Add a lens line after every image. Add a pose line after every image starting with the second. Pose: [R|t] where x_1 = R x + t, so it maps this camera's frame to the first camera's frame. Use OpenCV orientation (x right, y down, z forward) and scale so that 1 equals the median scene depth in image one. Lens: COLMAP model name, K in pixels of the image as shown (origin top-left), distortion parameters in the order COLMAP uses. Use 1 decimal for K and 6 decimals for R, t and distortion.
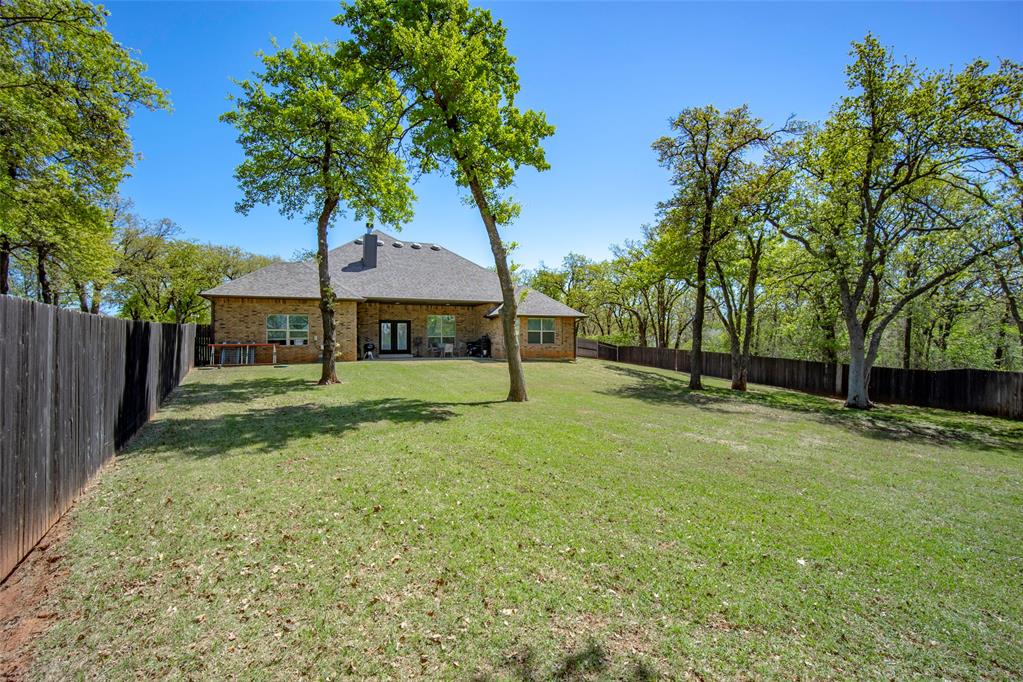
lens RADIAL K [[454.1, 0, 515.3], [0, 454.1, 341.5], [0, 0, 1]] dist [-0.000040, -0.000055]
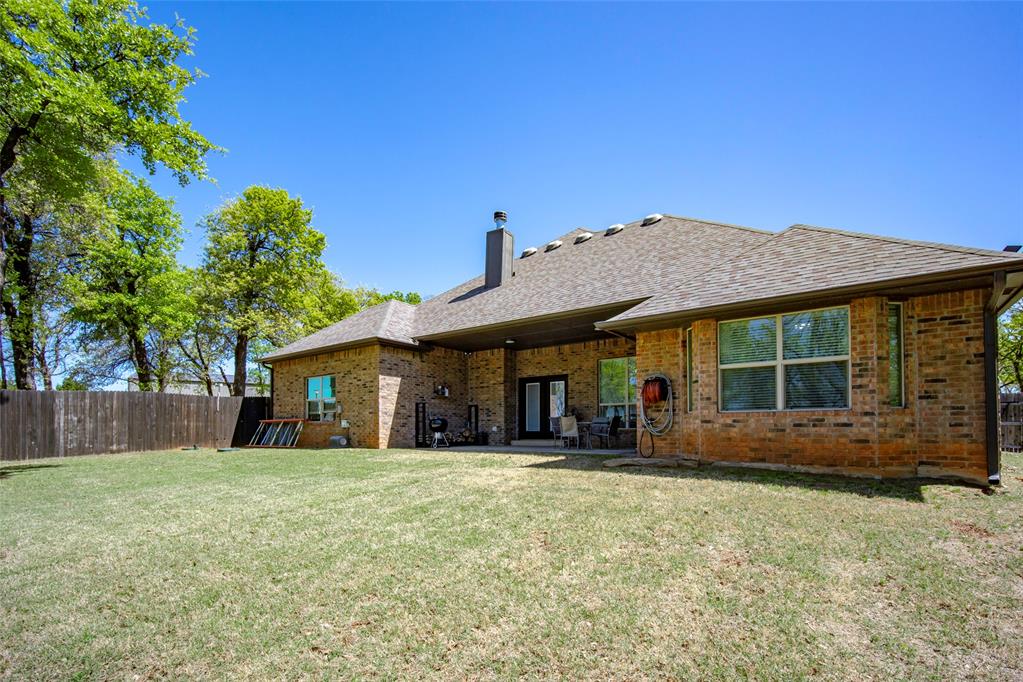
lens RADIAL K [[486.5, 0, 514.1], [0, 486.5, 427.3], [0, 0, 1]] dist [-0.000601, -0.000061]
pose [[0.498327, -0.003800, -0.866981, 0.254363], [0.000666, 0.999992, -0.004000, 0.018442], [0.866989, 0.001416, 0.498325, 0.795689]]
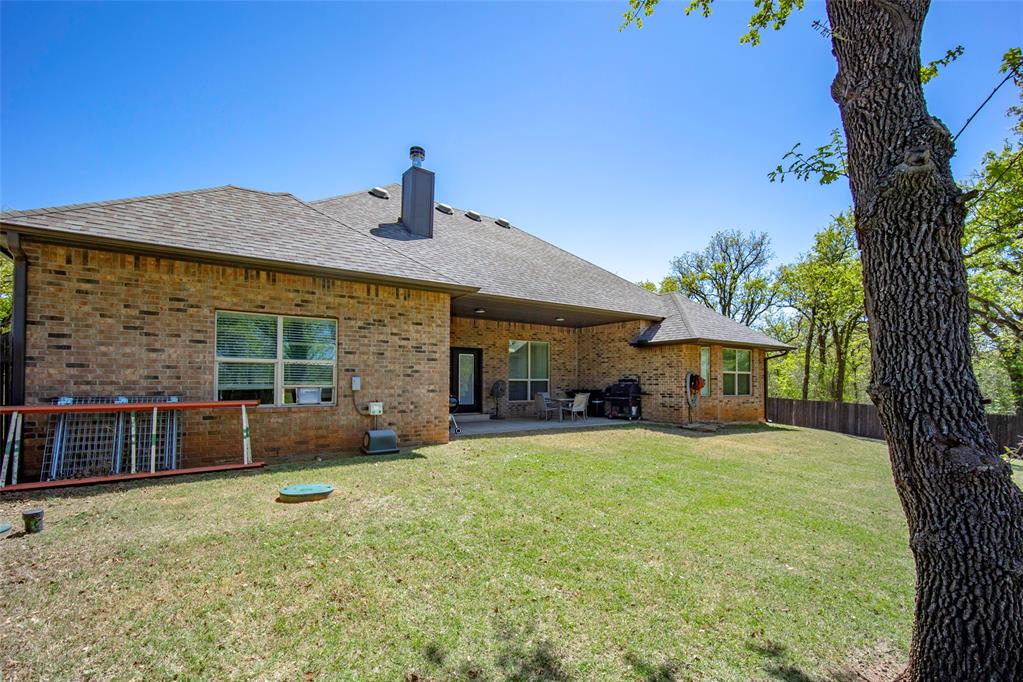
lens RADIAL K [[463.3, 0, 513.3], [0, 463.3, 375.8], [0, 0, 1]] dist [-0.002933, -0.000176]
pose [[0.980439, 0.011428, 0.196489, -0.354288], [-0.008665, 0.999851, -0.014916, -0.008932], [-0.196630, 0.012922, 0.980393, 0.554139]]
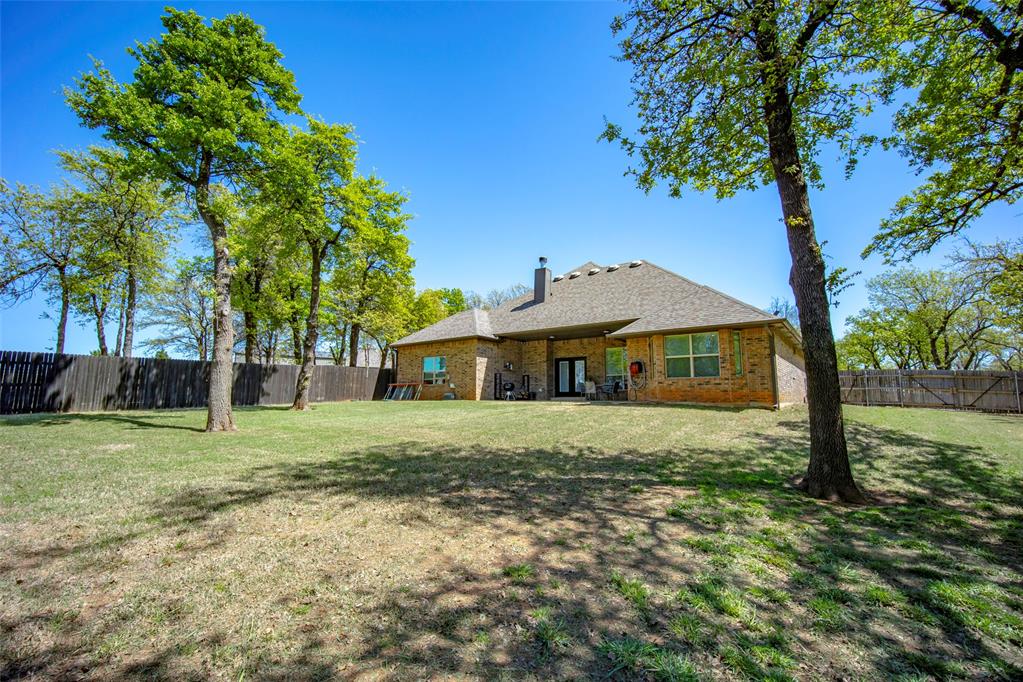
lens RADIAL K [[454.1, 0, 515.3], [0, 454.1, 341.5], [0, 0, 1]] dist [-0.000040, -0.000055]
pose [[0.491986, -0.107013, -0.864001, 0.510609], [-0.006536, 0.991935, -0.126580, 0.039150], [0.870579, 0.067923, 0.487318, 0.561198]]
